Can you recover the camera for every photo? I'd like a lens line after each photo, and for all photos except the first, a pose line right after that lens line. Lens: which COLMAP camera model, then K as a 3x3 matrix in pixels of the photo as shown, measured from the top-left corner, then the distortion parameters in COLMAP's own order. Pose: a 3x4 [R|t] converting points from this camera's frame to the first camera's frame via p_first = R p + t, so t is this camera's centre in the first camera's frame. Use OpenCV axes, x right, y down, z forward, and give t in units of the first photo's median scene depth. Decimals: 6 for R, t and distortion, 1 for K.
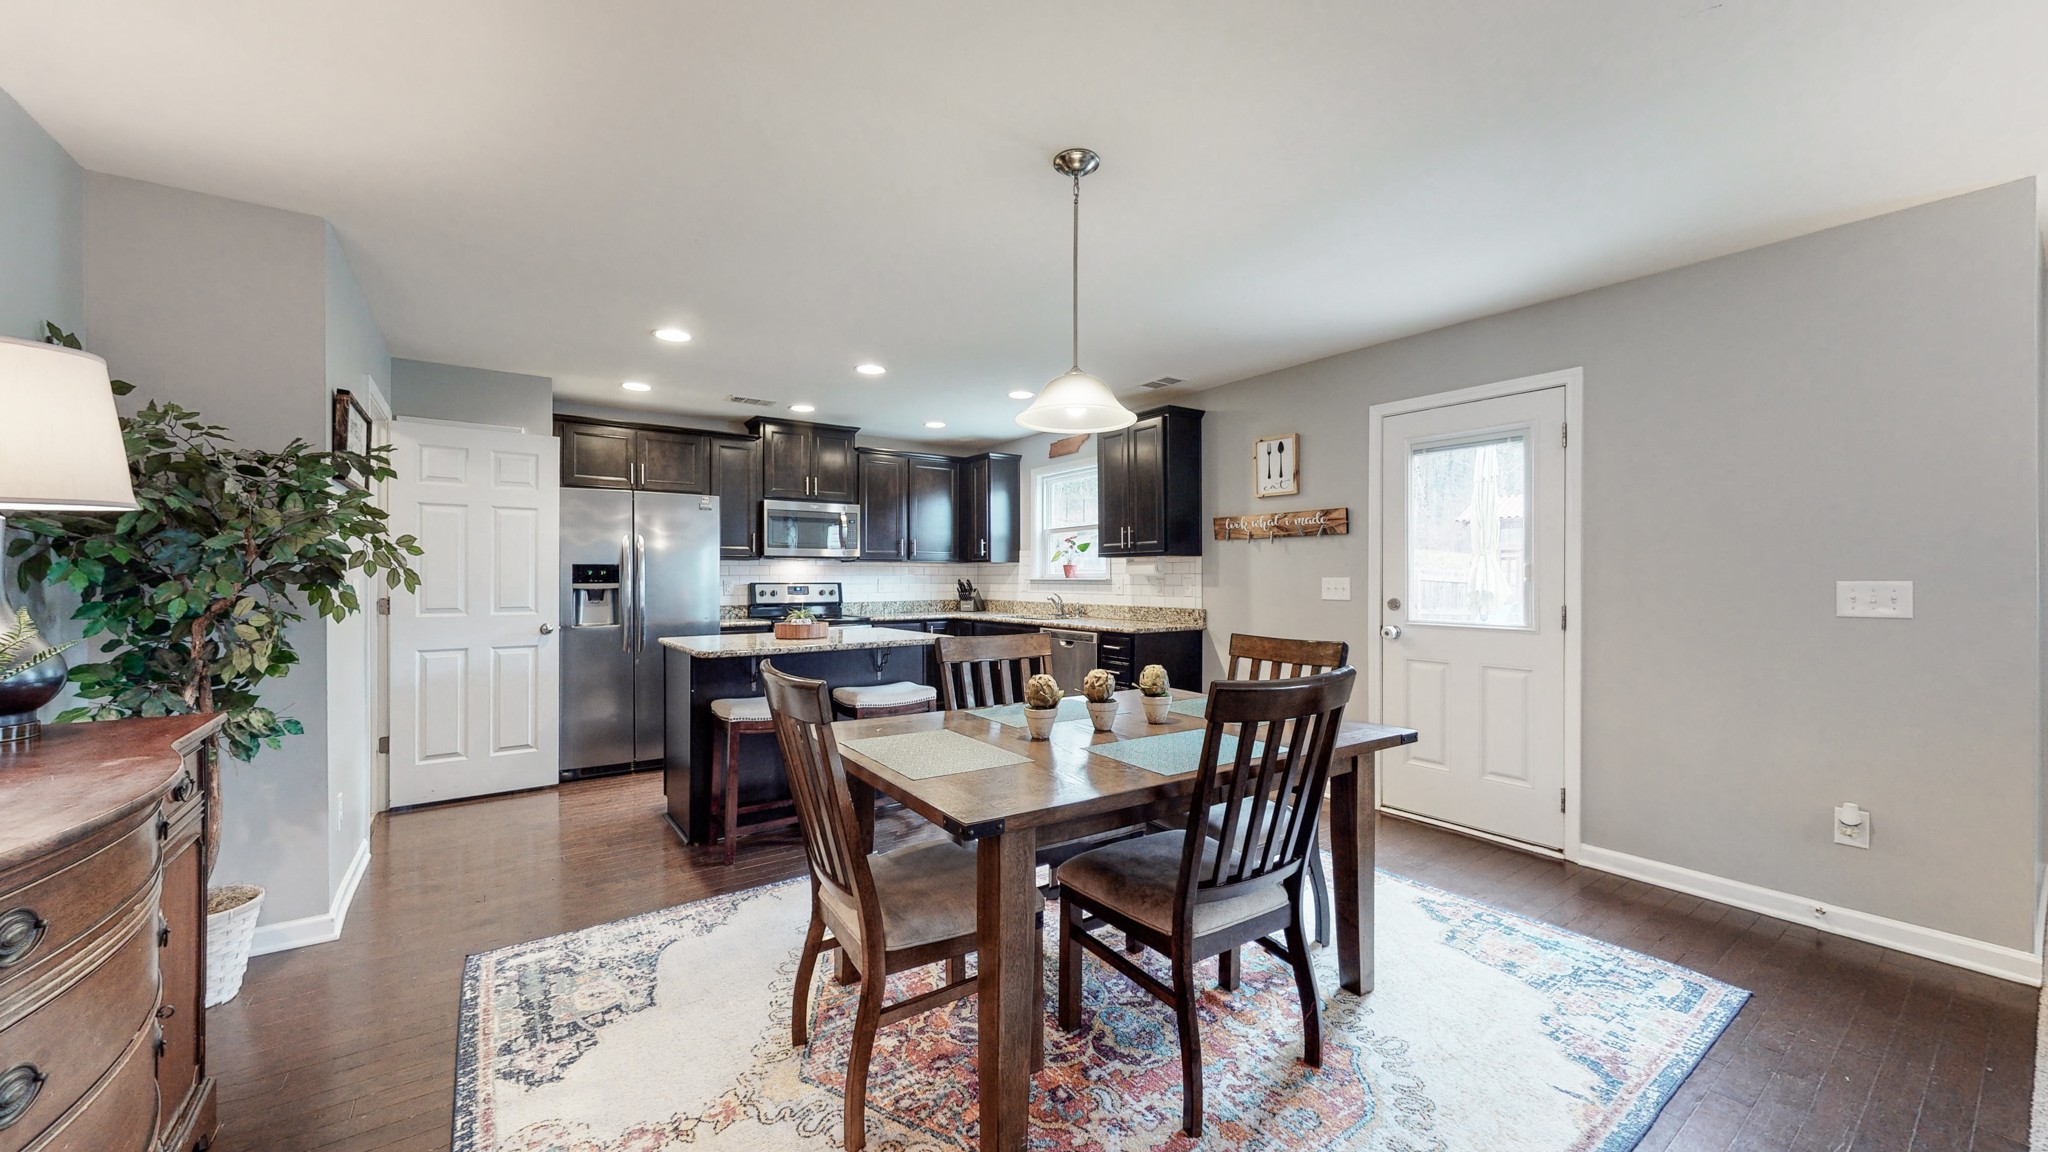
lens RADIAL K [[750.0, 0, 1026.3], [0, 750.0, 578.1], [0, 0, 1]] dist [-0.000365, -0.000224]
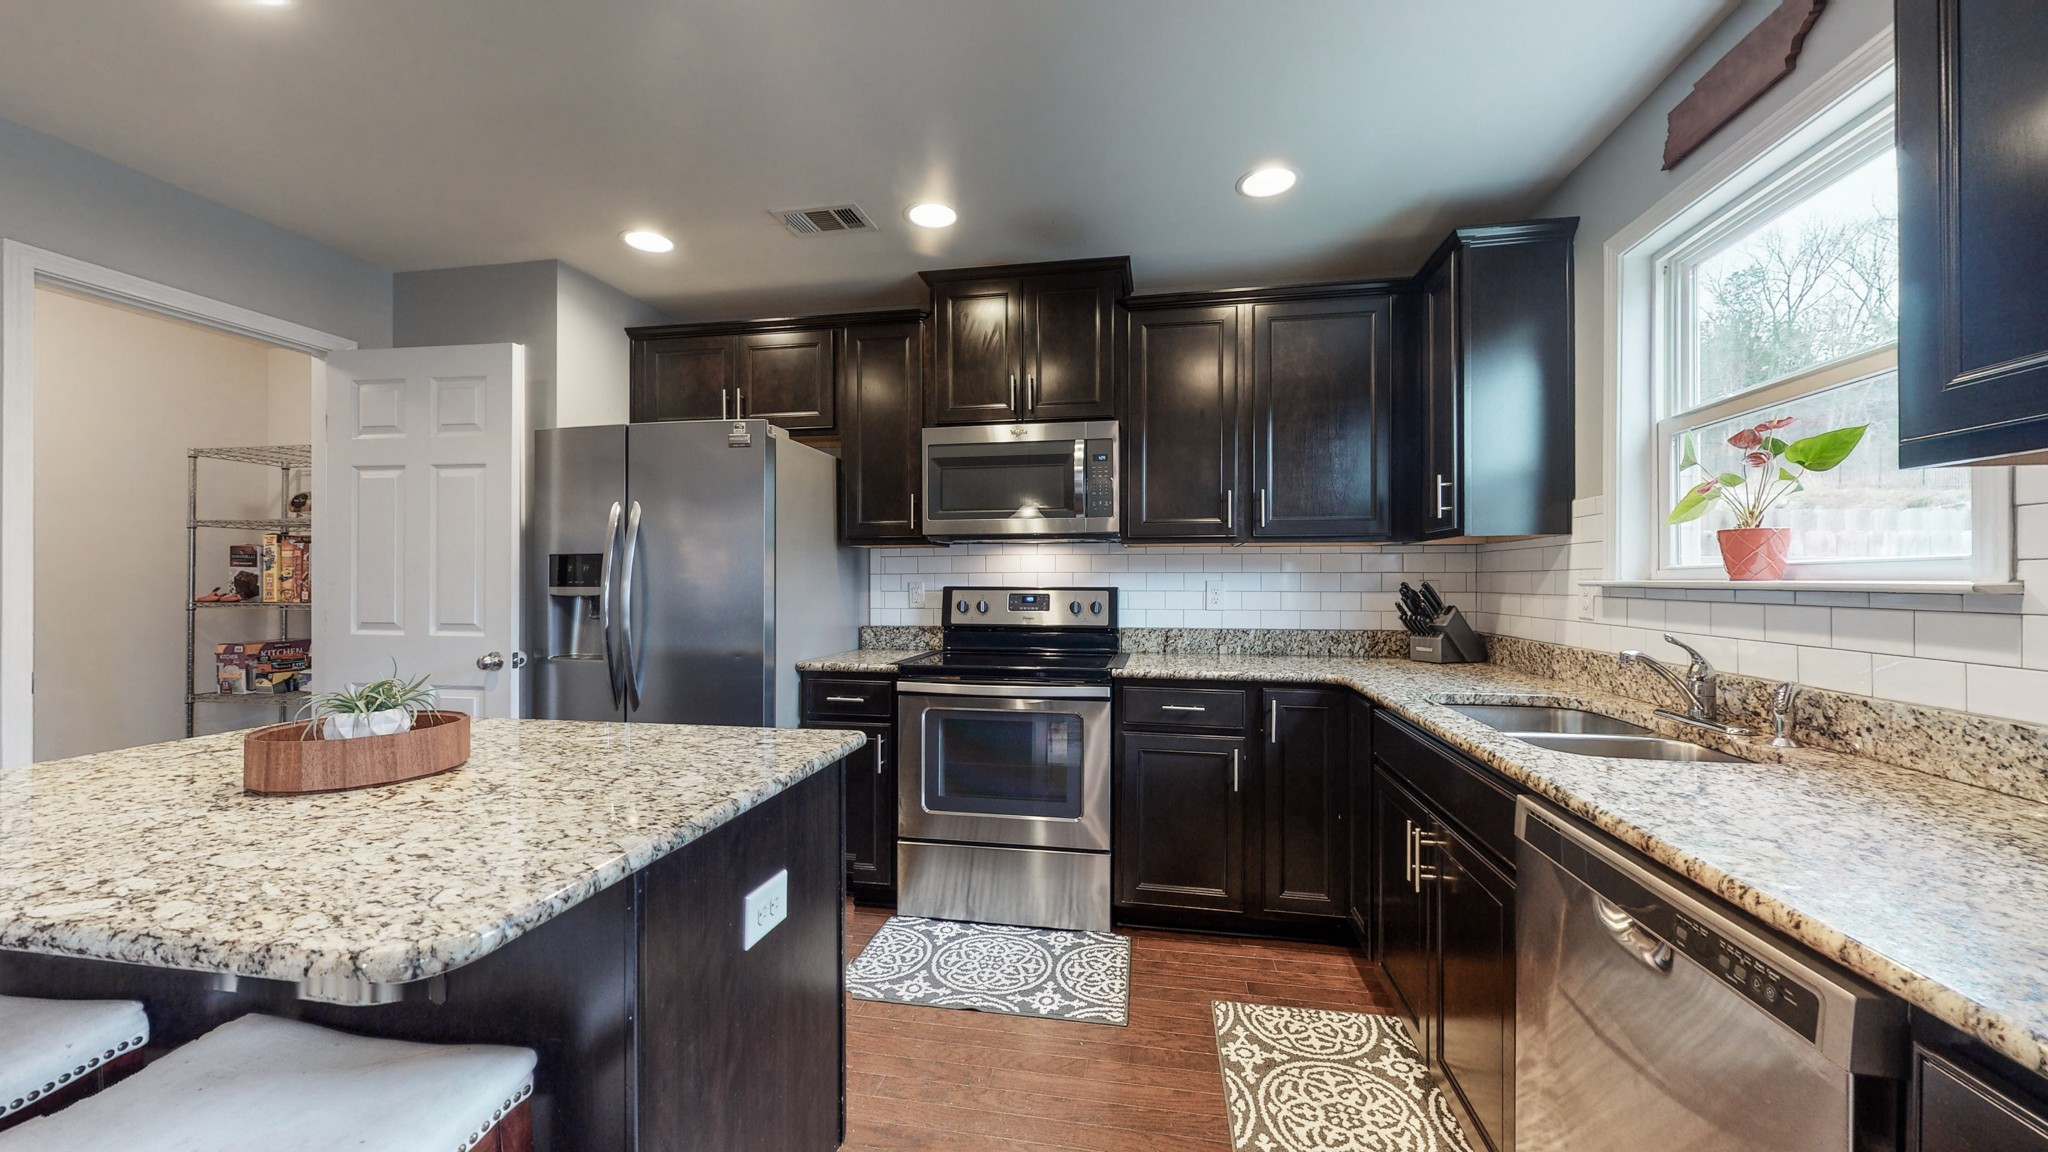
lens RADIAL K [[750.0, 0, 1026.3], [0, 750.0, 578.1], [0, 0, 1]] dist [-0.000365, -0.000224]
pose [[0.699131, 0.000409, -0.714993, 0.068145], [-0.002663, 0.999994, -0.002032, 0.000658], [0.714989, 0.003324, 0.699128, 0.637683]]
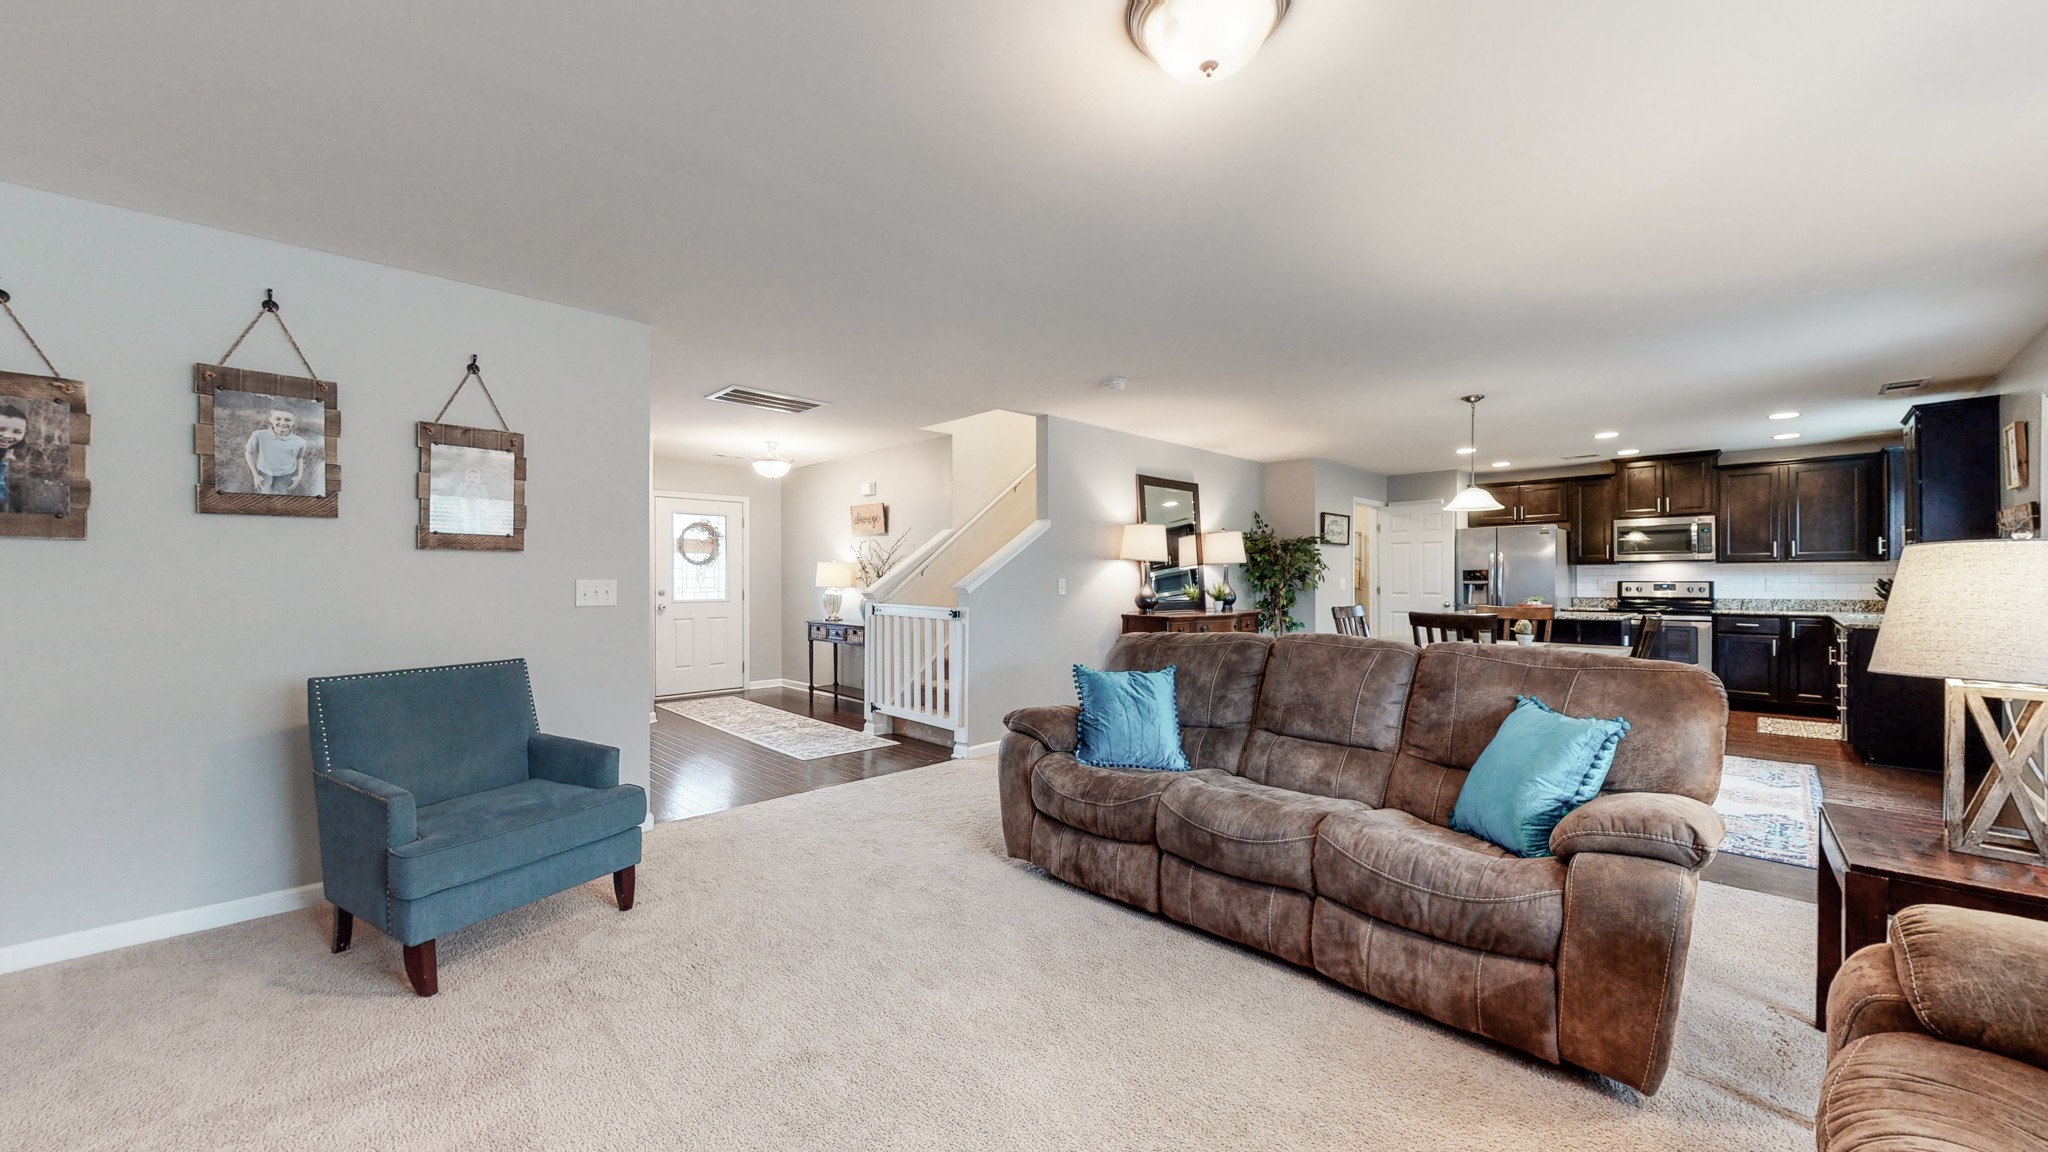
lens RADIAL K [[750.0, 0, 1026.3], [0, 750.0, 578.1], [0, 0, 1]] dist [-0.000365, -0.000224]
pose [[0.166952, -0.000230, -0.985965, 0.759104], [0.001250, 0.999999, -0.000021, -0.000261], [0.985964, -0.001229, 0.166952, -0.263314]]
